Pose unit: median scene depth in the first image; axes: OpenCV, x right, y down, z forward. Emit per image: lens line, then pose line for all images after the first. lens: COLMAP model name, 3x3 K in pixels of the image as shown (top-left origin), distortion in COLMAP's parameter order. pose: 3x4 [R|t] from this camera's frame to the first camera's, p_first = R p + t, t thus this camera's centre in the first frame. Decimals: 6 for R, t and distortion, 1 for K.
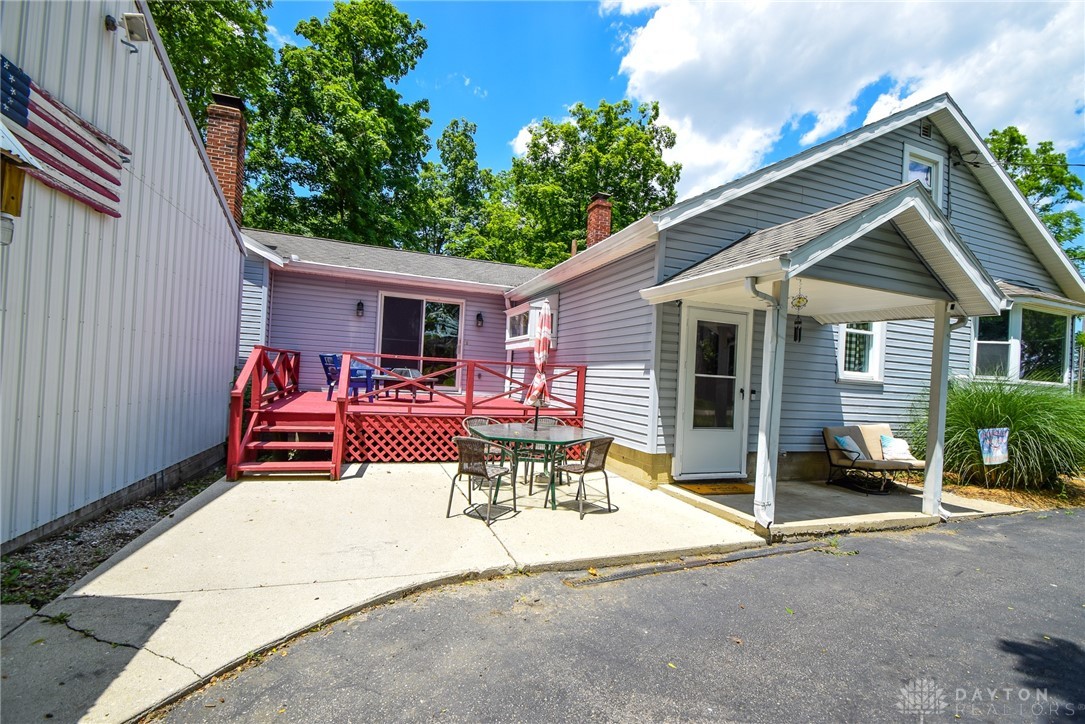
lens RADIAL K [[483.2, 0, 545.0], [0, 483.2, 366.8], [0, 0, 1]] dist [-0.001154, -0.000051]
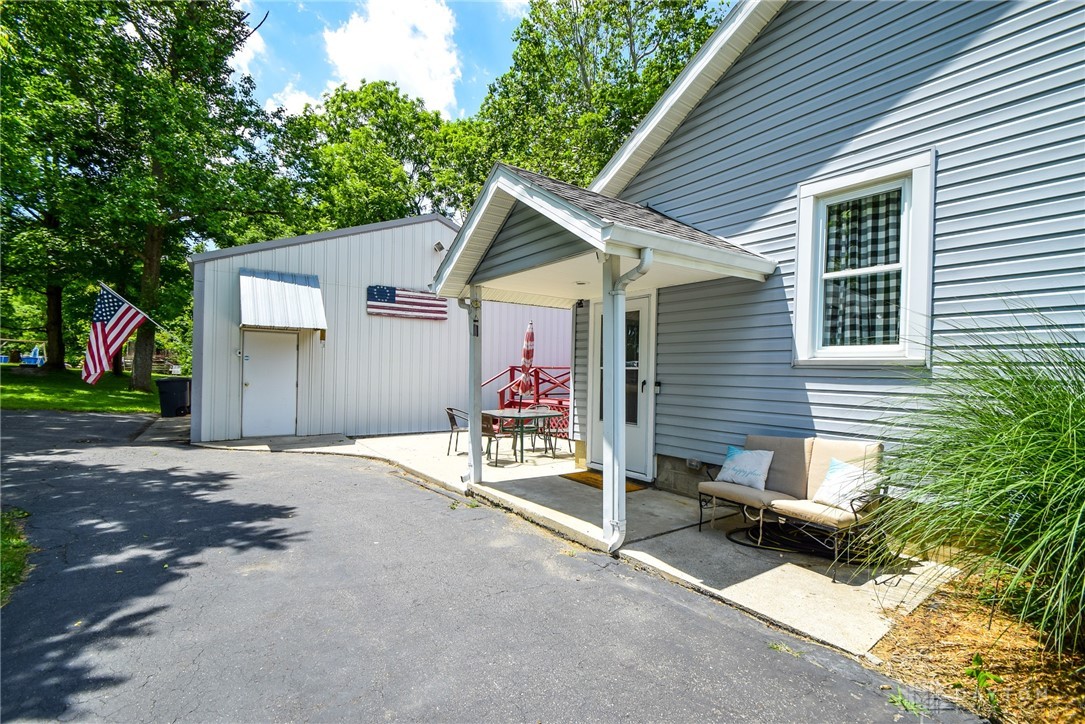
lens RADIAL K [[483.2, 0, 541.2], [0, 483.2, 367.4], [0, 0, 1]] dist [-0.001154, -0.000051]
pose [[0.268037, -0.059475, -0.961571, 1.110258], [0.013667, 0.998227, -0.057933, 0.064369], [0.963312, 0.002387, 0.268375, 0.526400]]
